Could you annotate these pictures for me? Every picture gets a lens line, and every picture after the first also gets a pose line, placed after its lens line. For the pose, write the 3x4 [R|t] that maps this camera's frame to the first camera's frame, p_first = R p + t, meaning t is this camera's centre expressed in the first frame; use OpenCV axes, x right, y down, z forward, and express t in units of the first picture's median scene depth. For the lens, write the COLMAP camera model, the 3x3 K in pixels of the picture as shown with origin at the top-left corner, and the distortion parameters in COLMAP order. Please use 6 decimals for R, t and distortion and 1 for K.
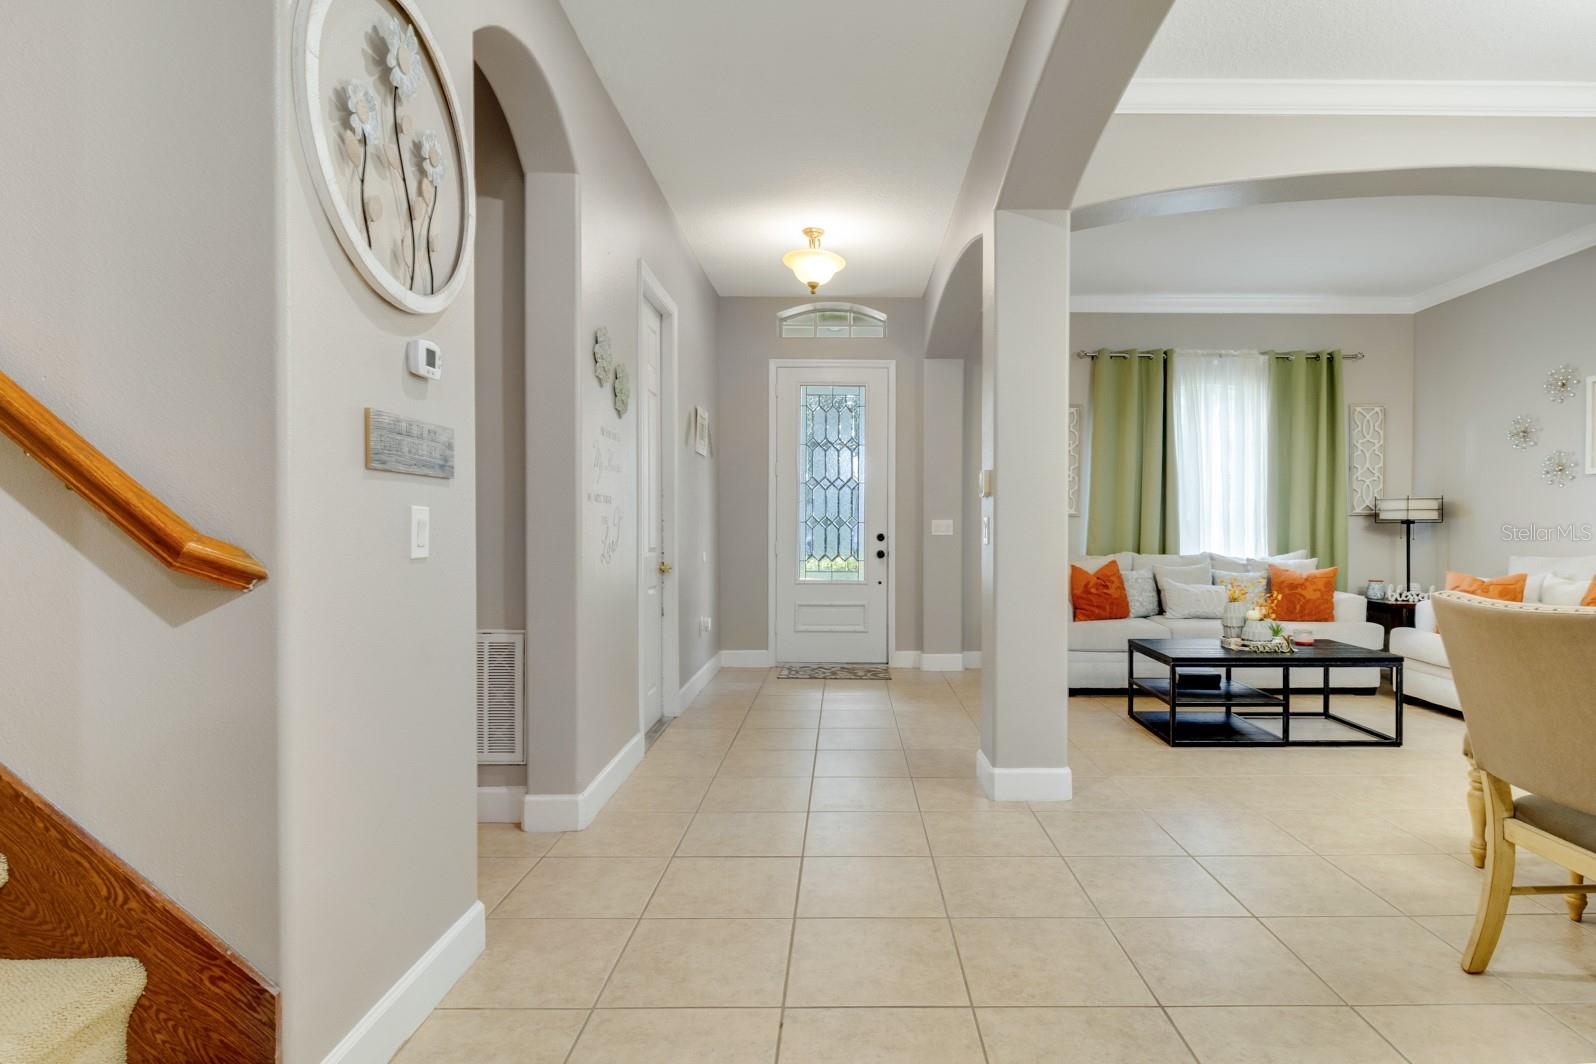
lens RADIAL K [[804.5, 0, 807.7], [0, 804.5, 547.4], [0, 0, 1]] dist [-0.006659, -0.000509]
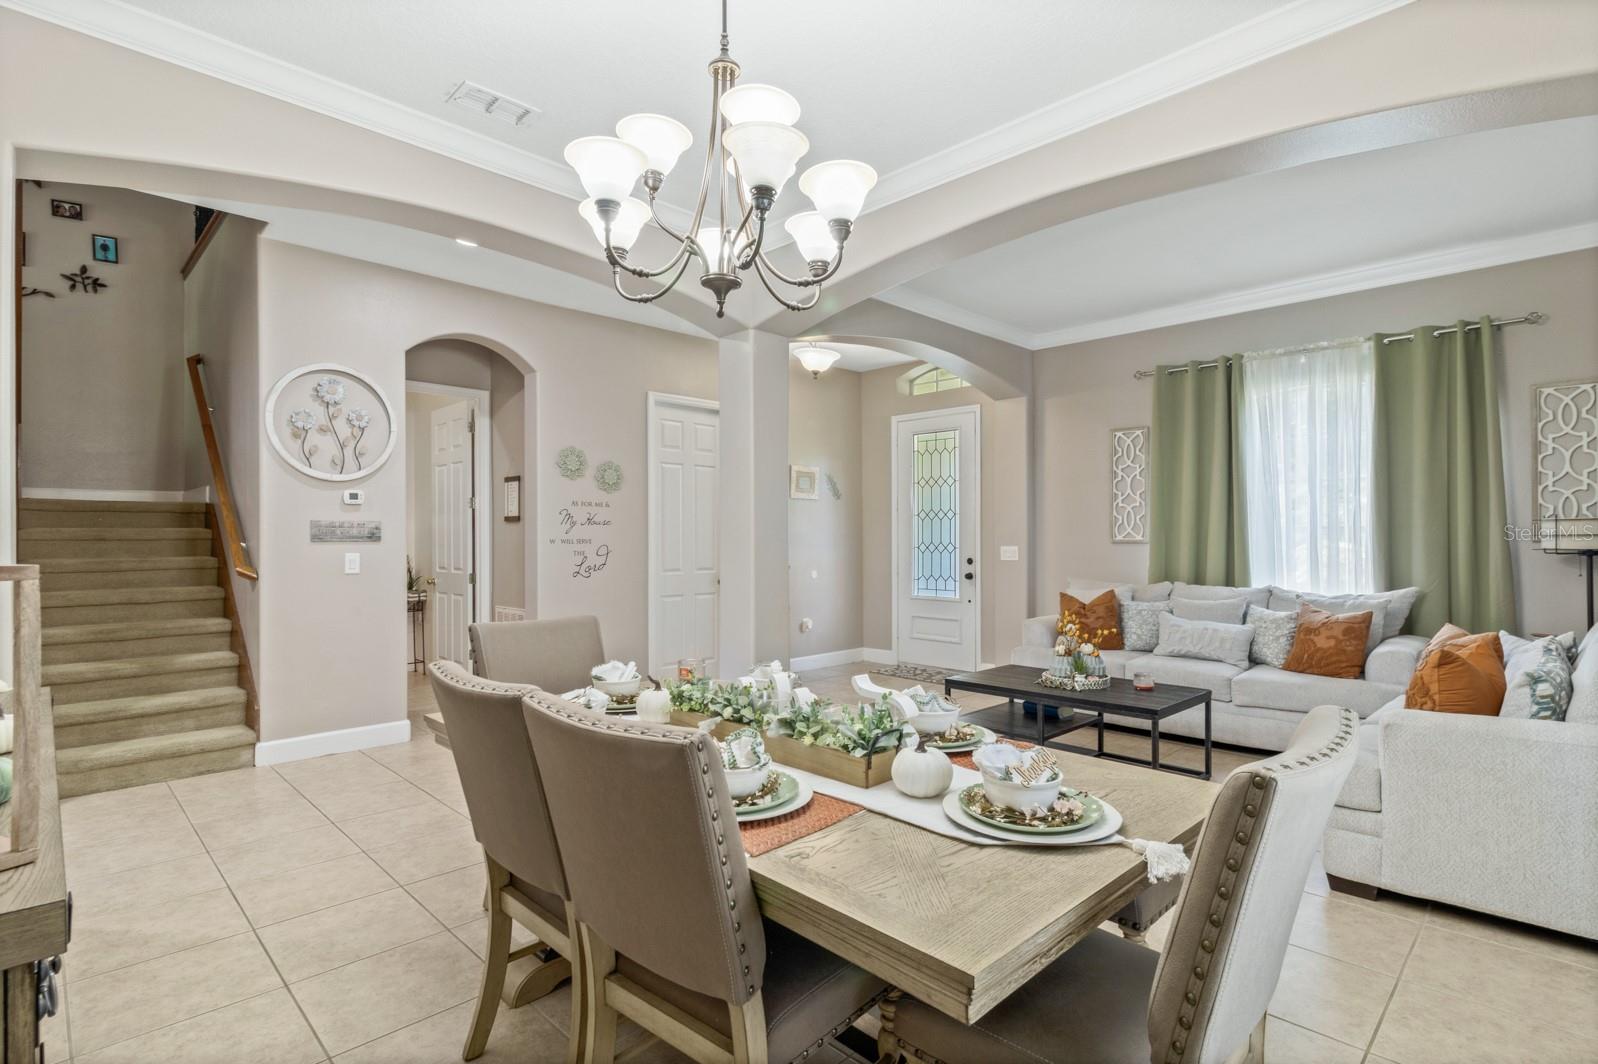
lens RADIAL K [[765.8, 0, 801.9], [0, 765.8, 535.7], [0, 0, 1]] dist [0.018564, 0.000424]
pose [[0.724652, -0.006273, -0.689086, 0.686422], [-0.013570, 0.999635, -0.023370, -0.020689], [0.688981, 0.026286, 0.724302, 0.056874]]
